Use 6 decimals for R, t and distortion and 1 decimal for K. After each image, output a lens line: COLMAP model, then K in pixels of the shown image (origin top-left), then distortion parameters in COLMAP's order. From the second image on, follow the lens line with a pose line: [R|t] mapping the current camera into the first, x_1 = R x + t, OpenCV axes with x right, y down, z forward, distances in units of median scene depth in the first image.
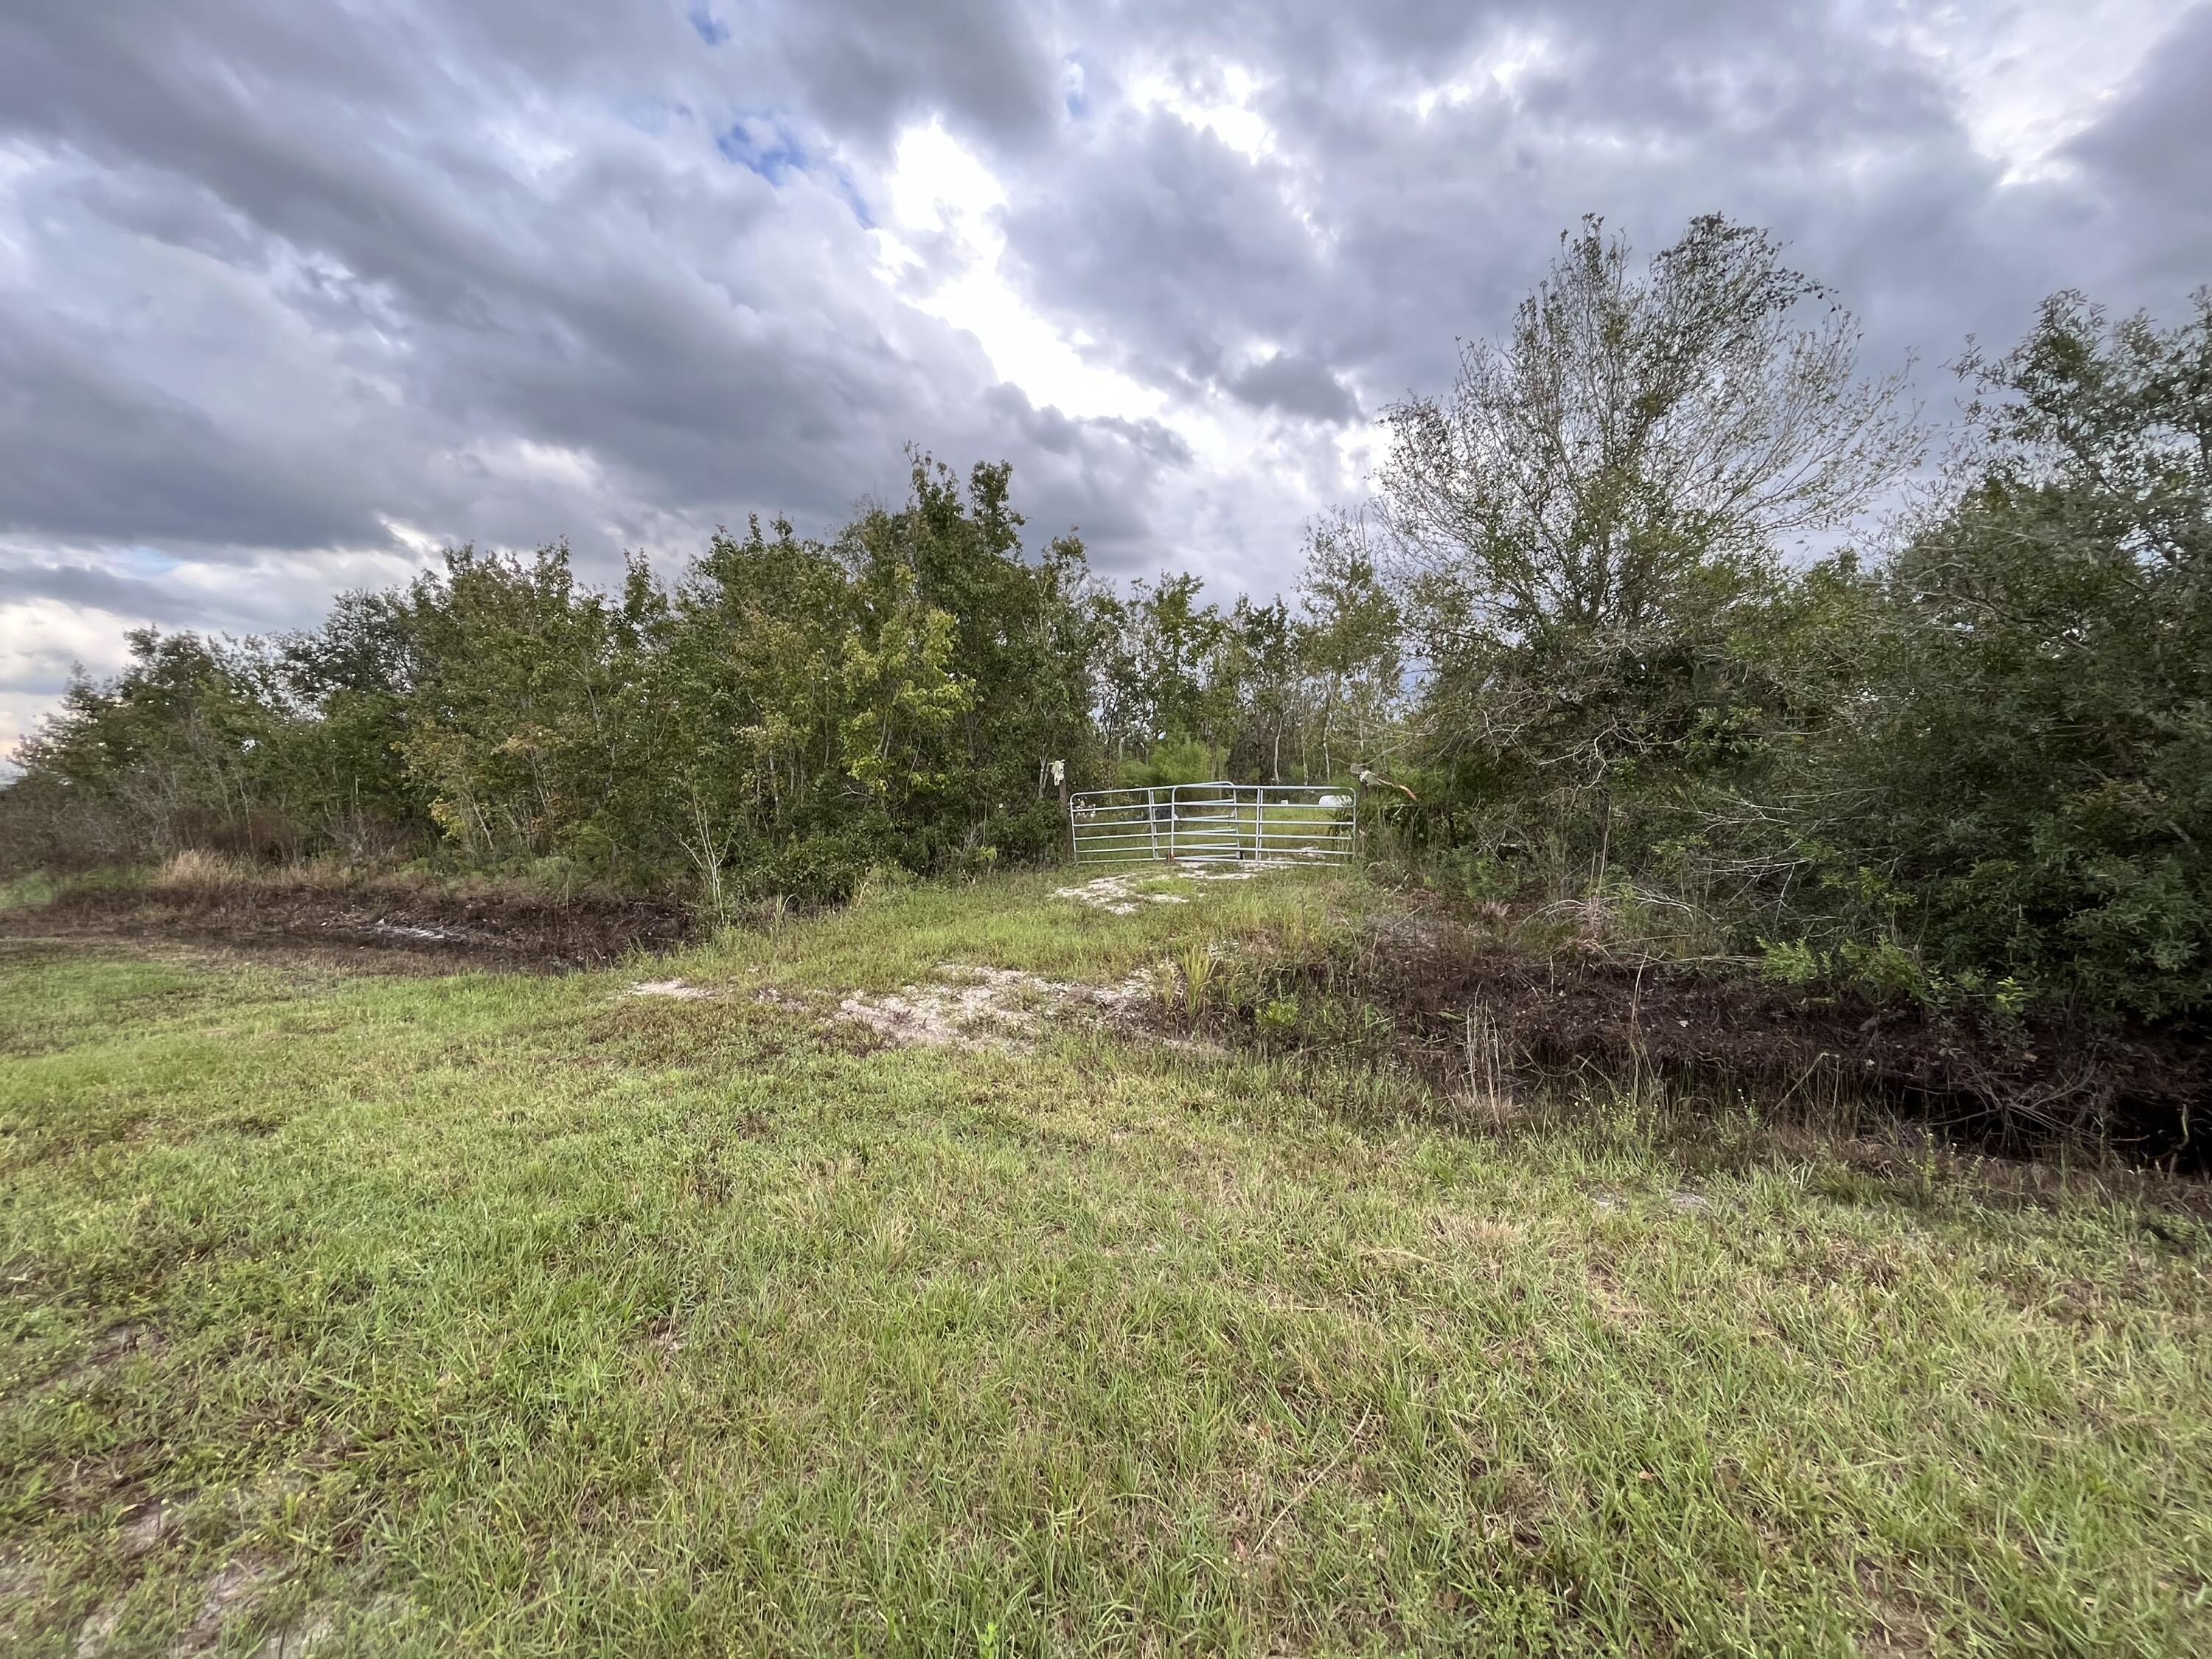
lens RADIAL K [[900.4, 0, 1106.0], [0, 900.4, 829.5], [0, 0, 1]] dist [0.000128, -0.000029]
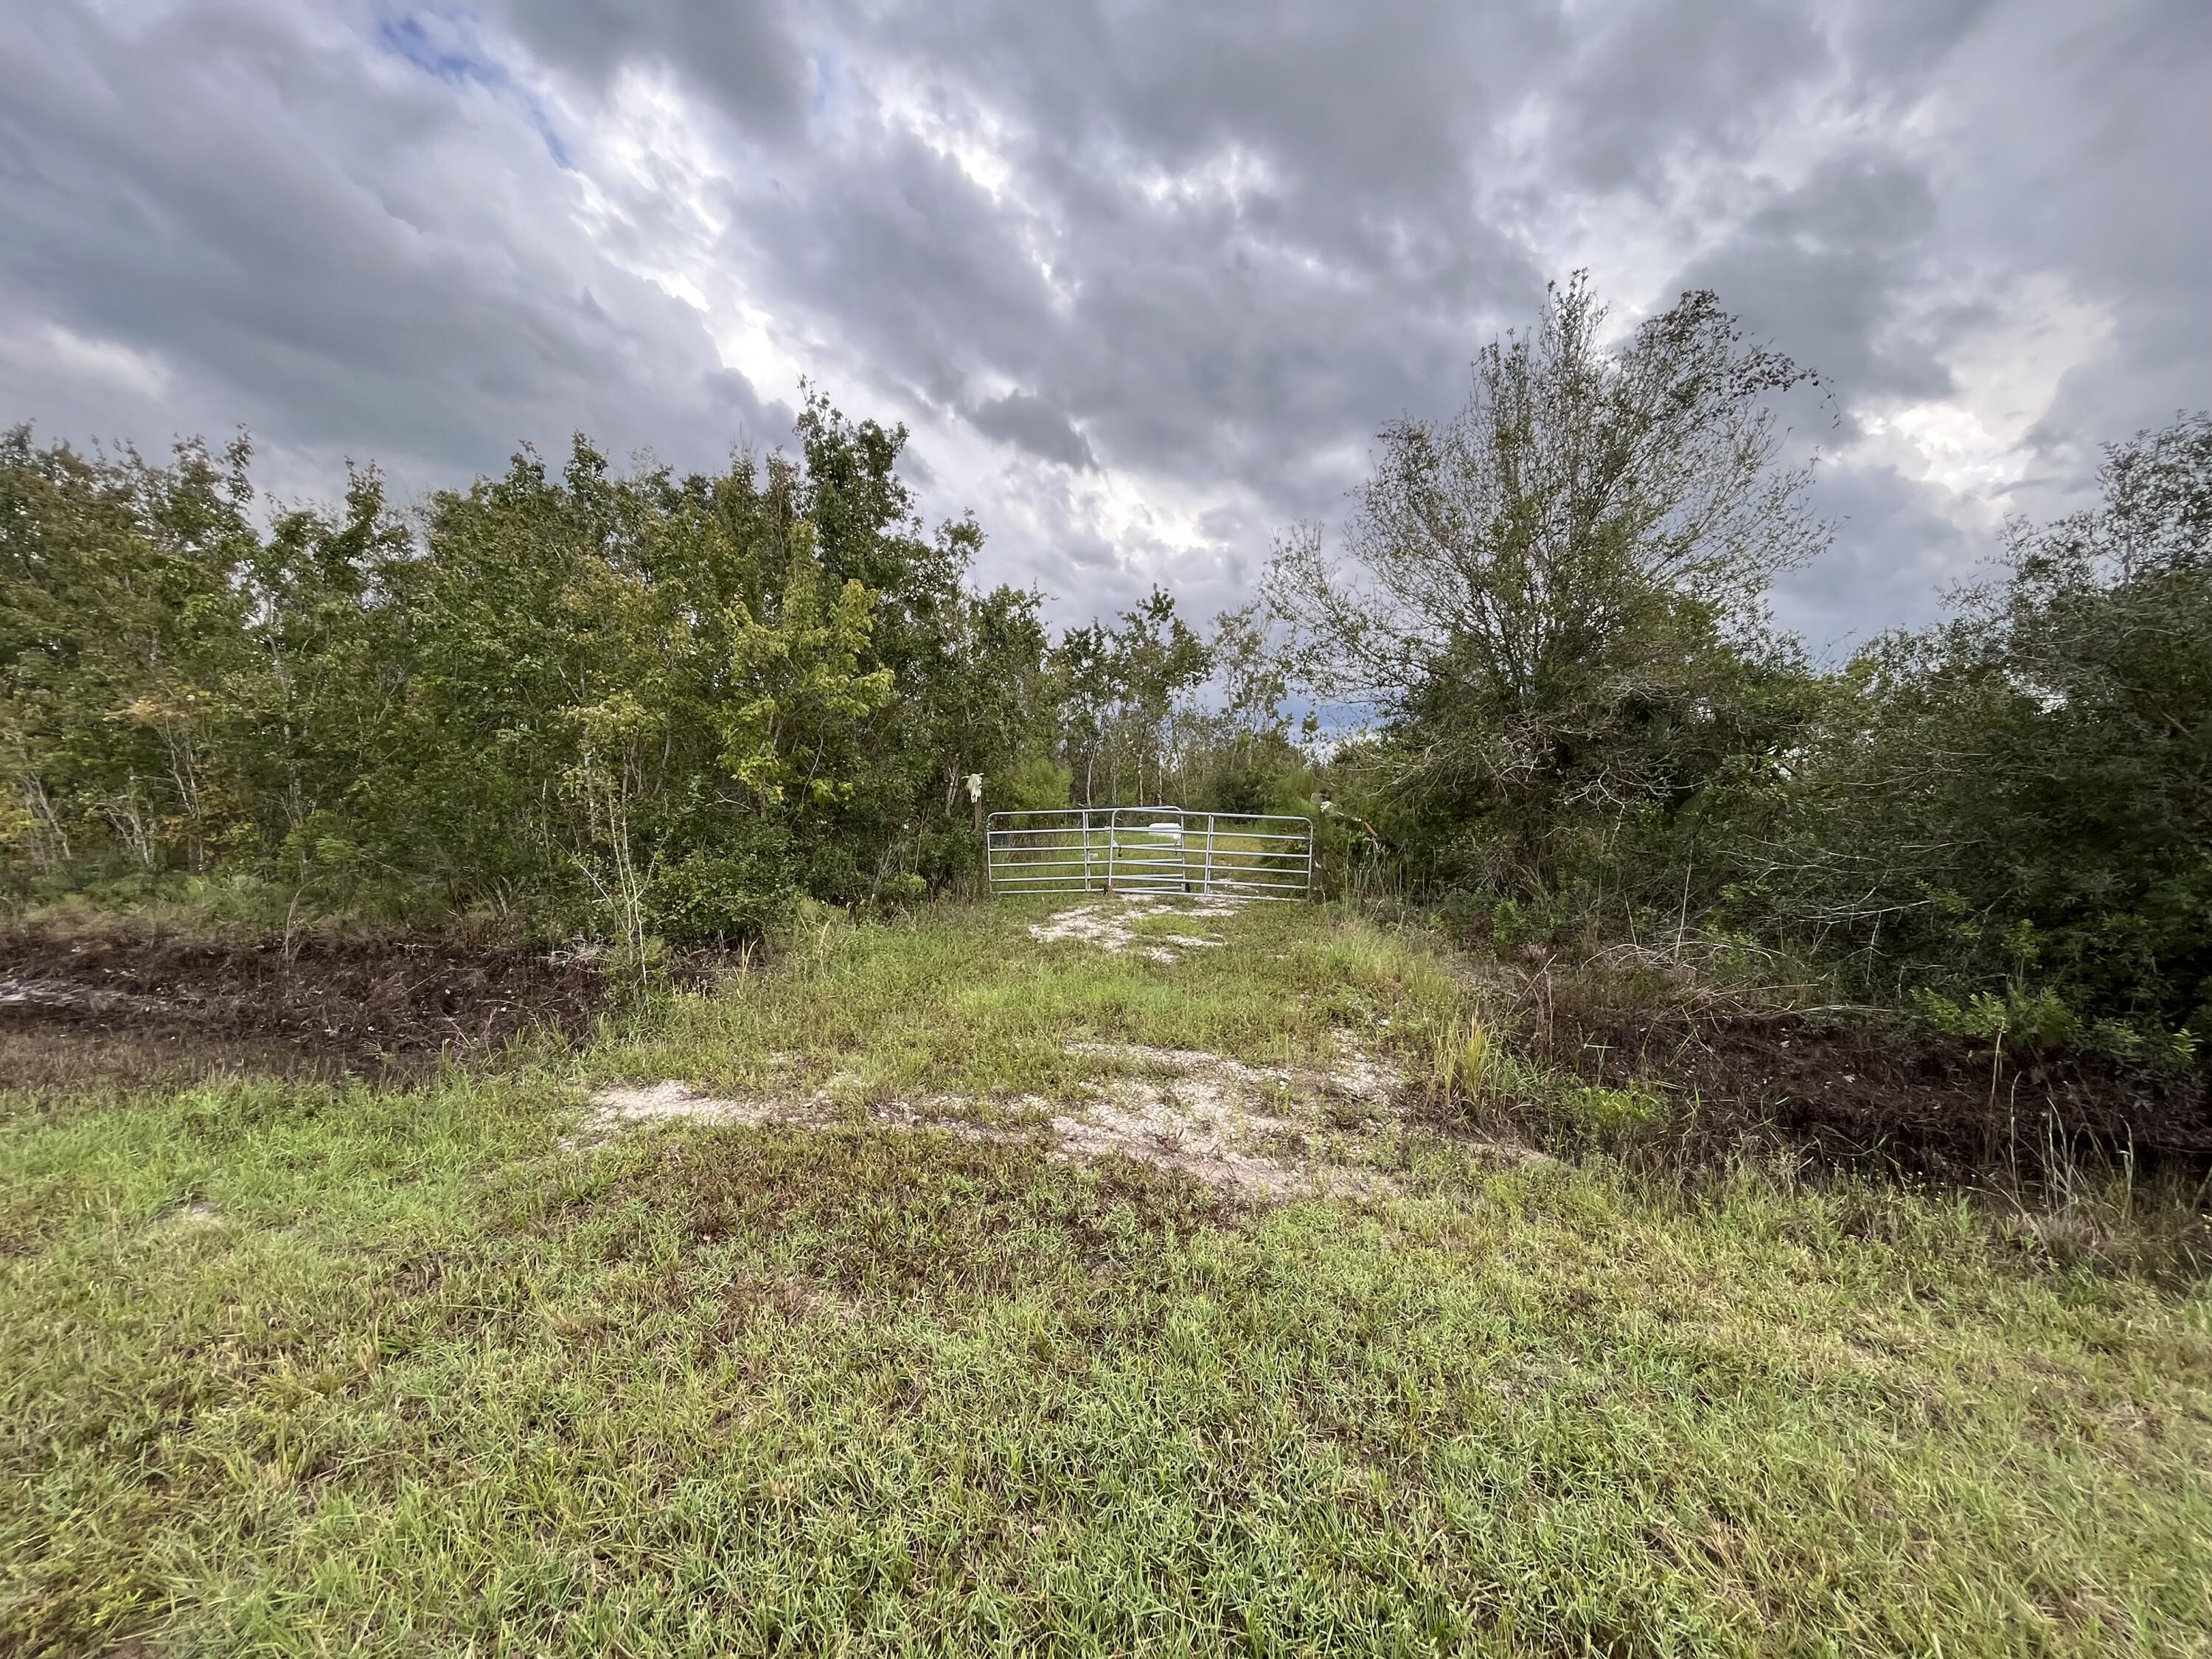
lens RADIAL K [[897.2, 0, 1108.9], [0, 897.2, 825.7], [0, 0, 1]] dist [-0.003095, -0.000571]
pose [[0.951596, 0.034300, 0.305432, -0.117681], [-0.025128, 0.999109, -0.033910, -0.000811], [-0.306323, 0.024594, 0.951610, 0.092287]]
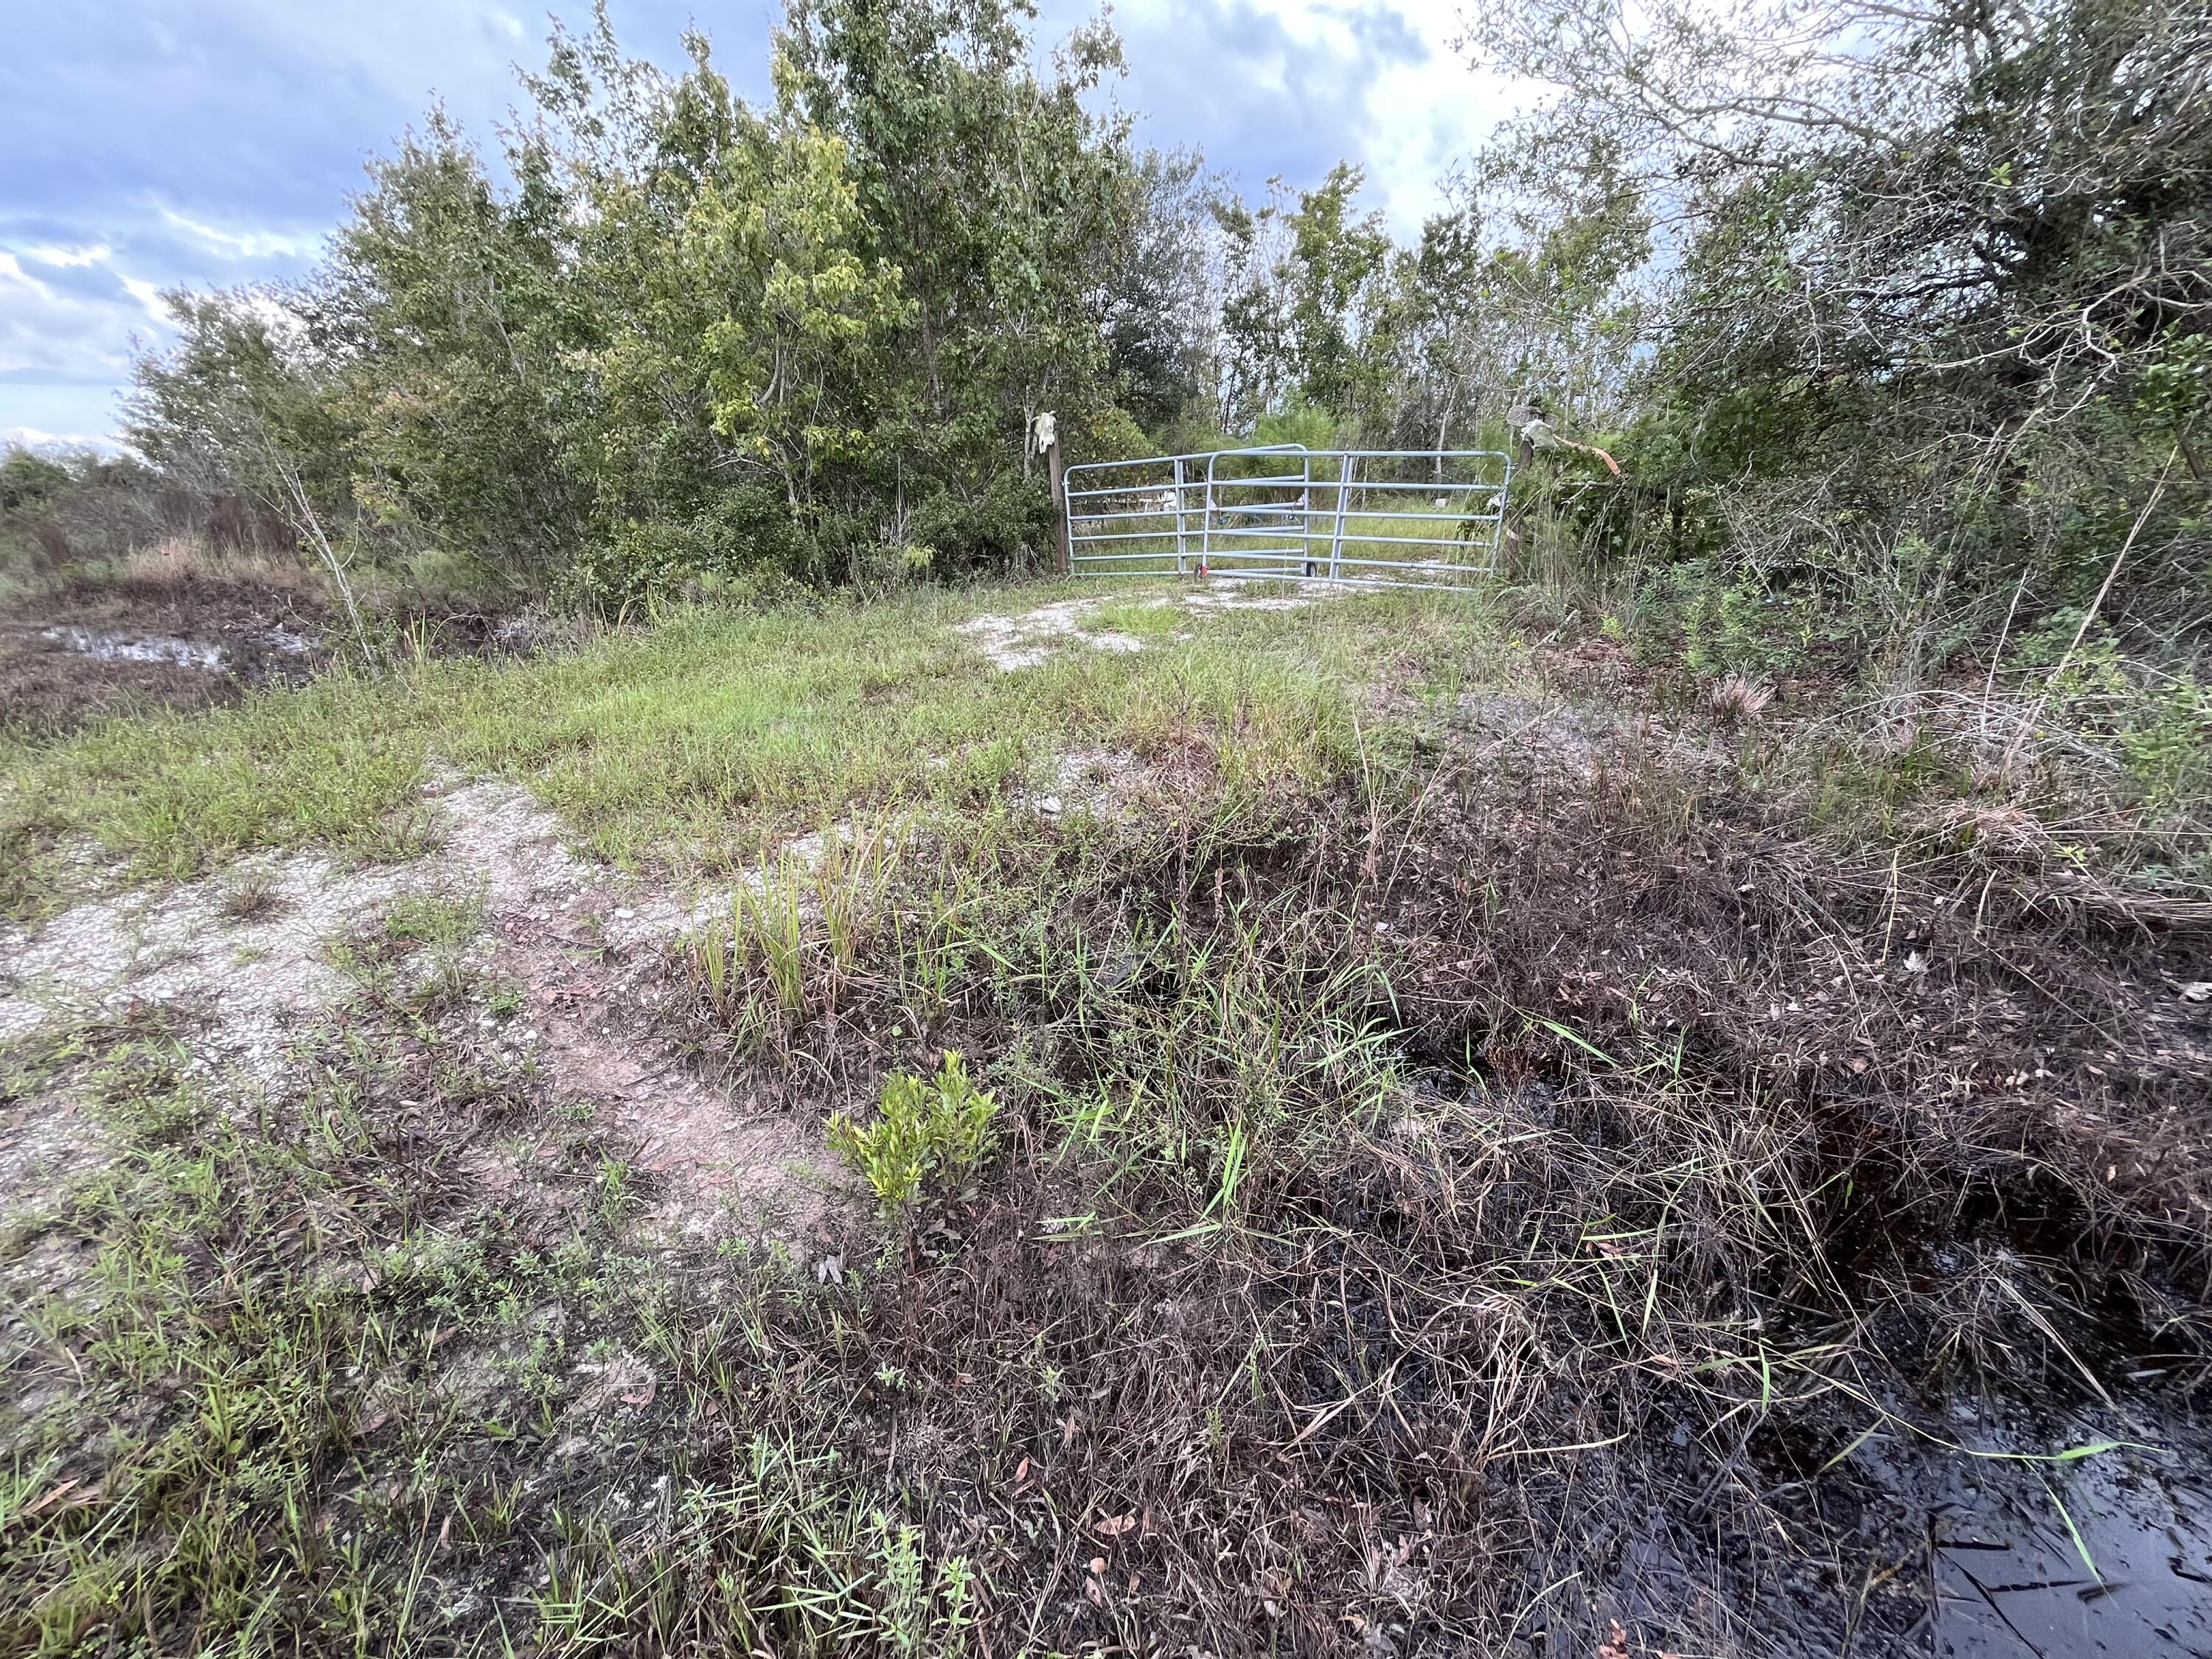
lens RADIAL K [[897.2, 0, 1108.9], [0, 897.2, 825.7], [0, 0, 1]] dist [-0.003095, -0.000571]
pose [[0.985423, 0.069374, -0.155336, 0.070249], [-0.018850, 0.951981, 0.305578, 0.005779], [0.169076, -0.298195, 0.939411, 0.188290]]
